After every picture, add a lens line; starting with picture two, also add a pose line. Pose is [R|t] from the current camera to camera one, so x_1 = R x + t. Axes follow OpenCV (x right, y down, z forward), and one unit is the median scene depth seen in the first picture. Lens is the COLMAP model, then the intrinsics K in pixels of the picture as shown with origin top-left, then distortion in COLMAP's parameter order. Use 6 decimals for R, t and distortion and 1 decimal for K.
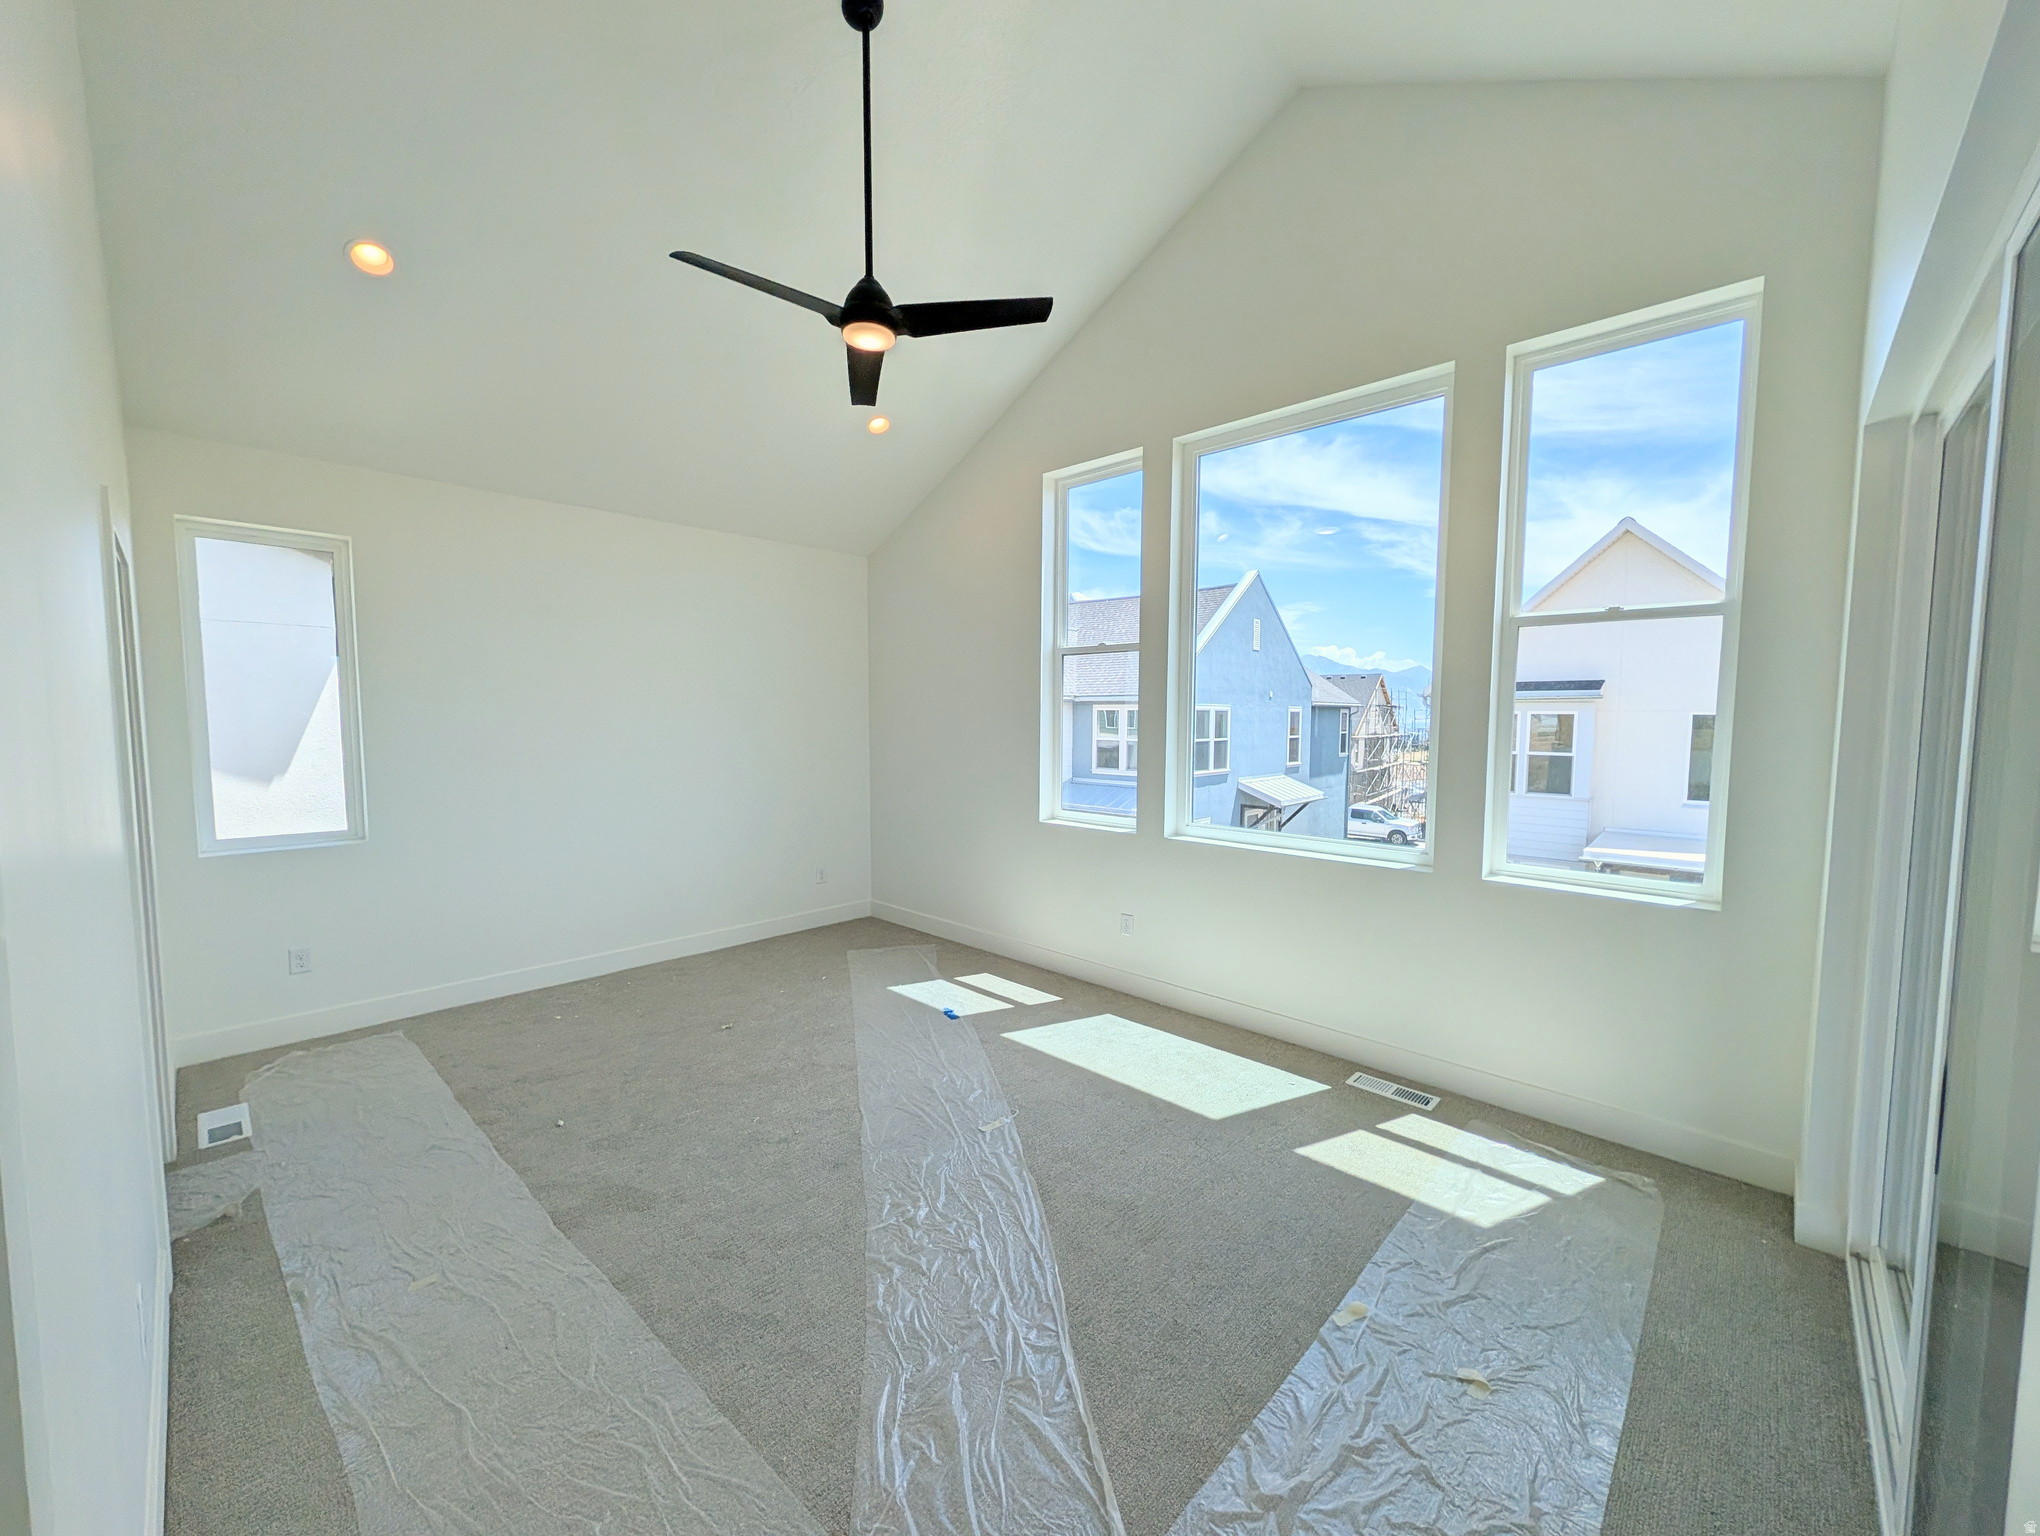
lens RADIAL K [[785.5, 0, 1026.6], [0, 785.5, 771.0], [0, 0, 1]] dist [-0.002720, 0.000216]
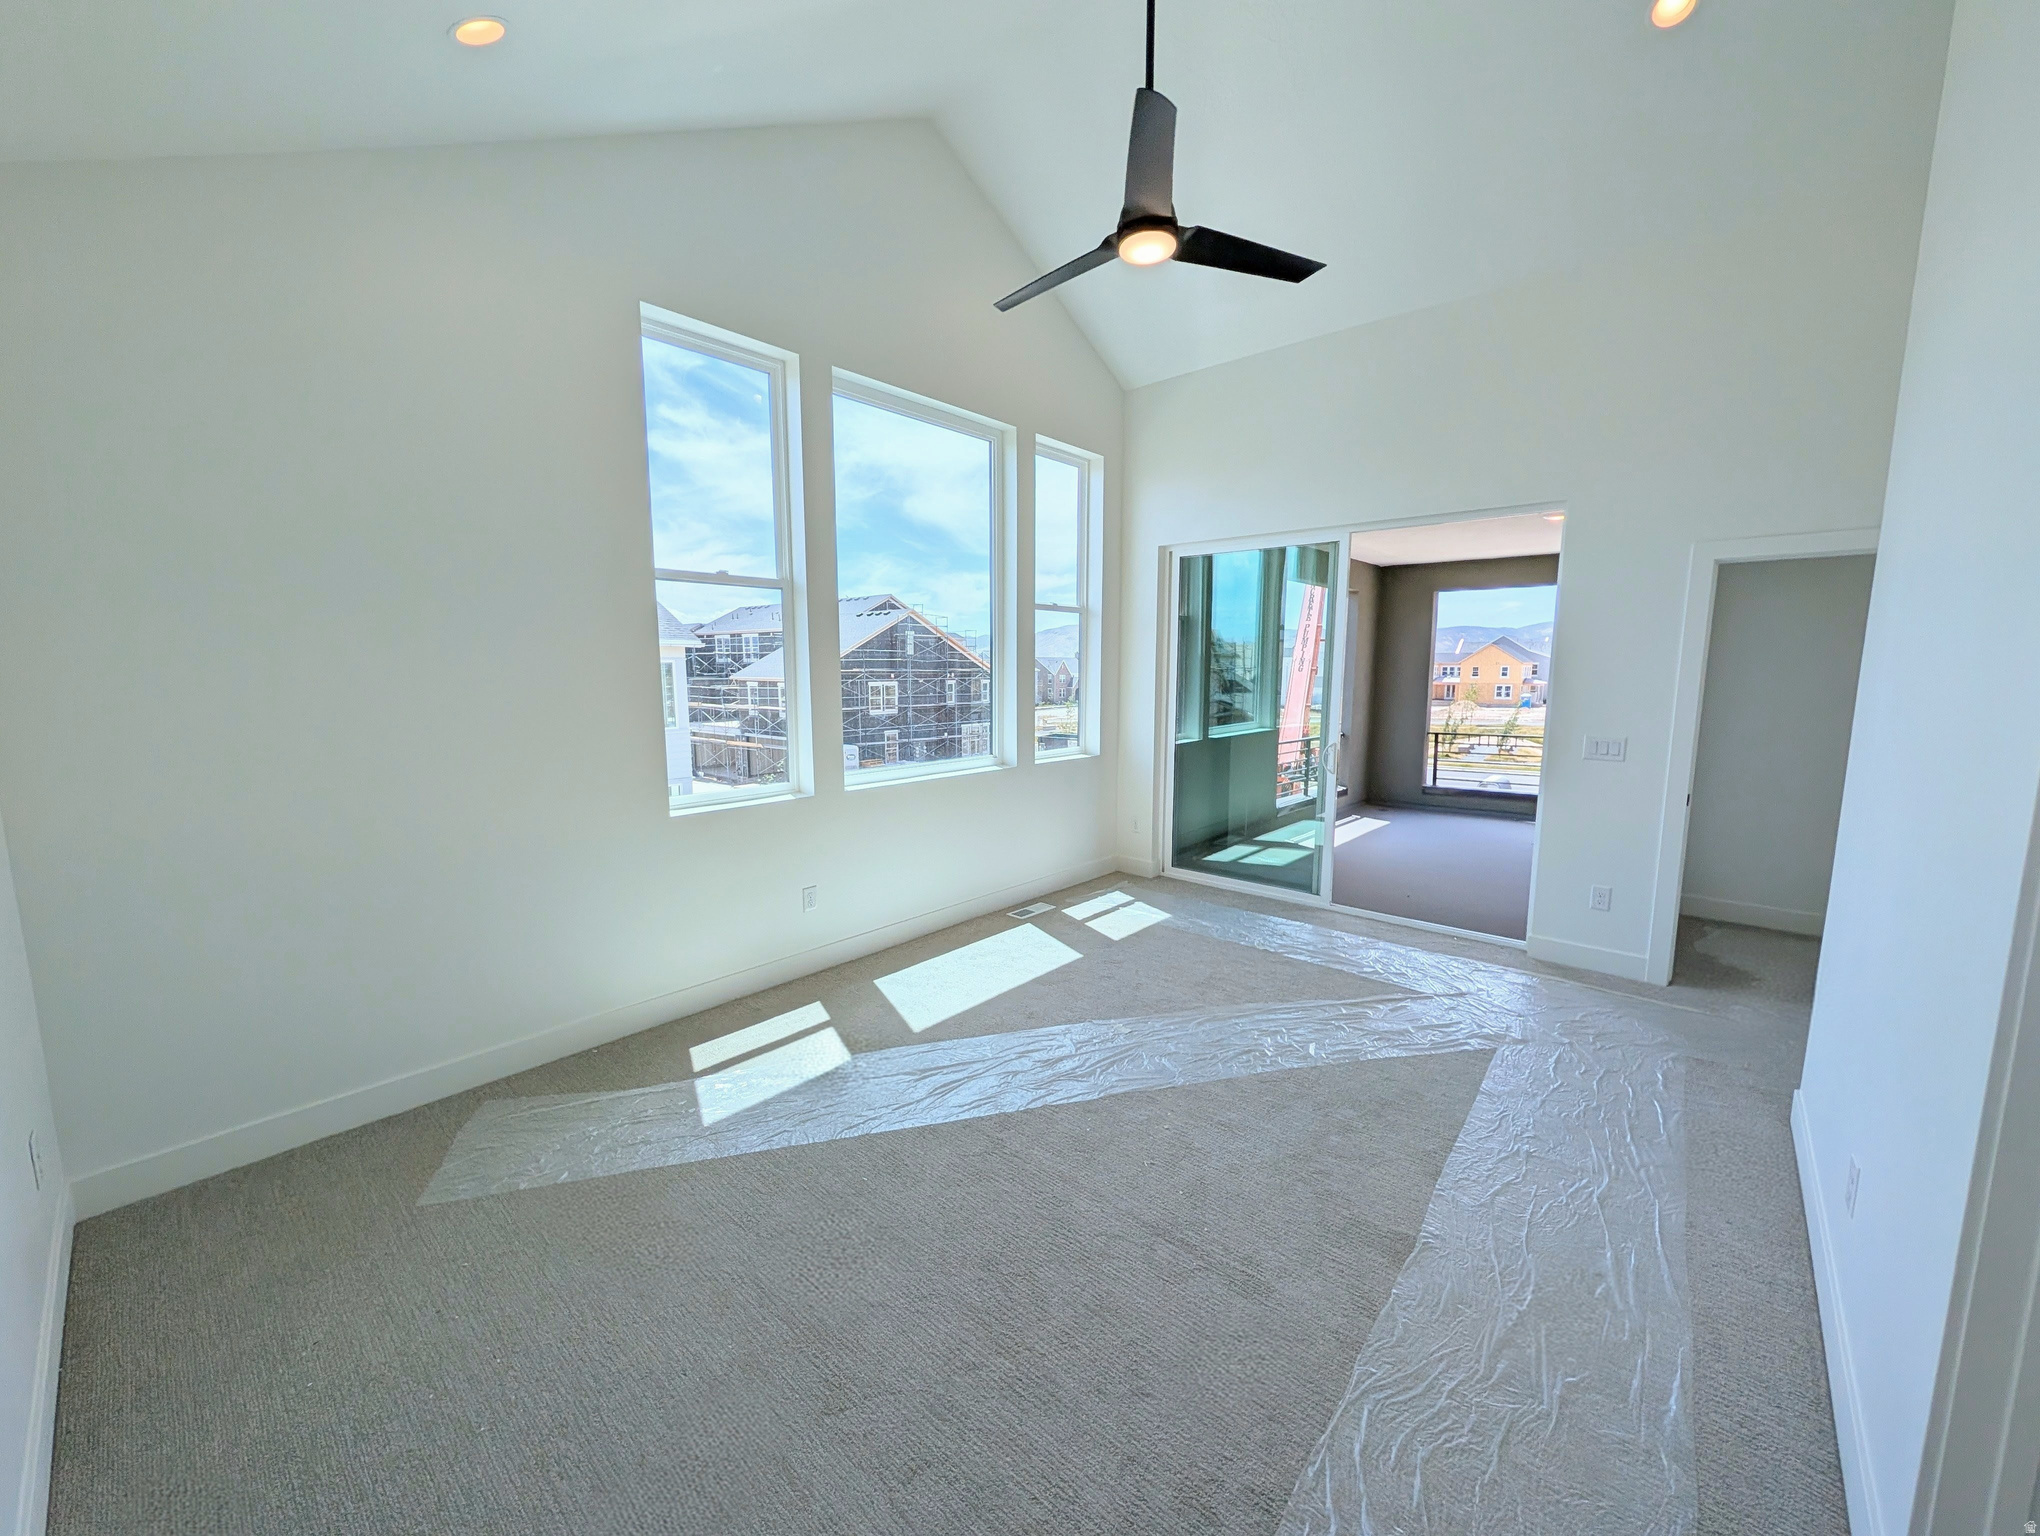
lens RADIAL K [[785.5, 0, 1025.9], [0, 785.5, 768.2], [0, 0, 1]] dist [-0.002720, 0.000216]
pose [[-0.039265, -0.138289, 0.989613, -0.911343], [0.063665, 0.988019, 0.140592, -0.073116], [-0.997199, 0.068524, -0.029991, 0.939381]]
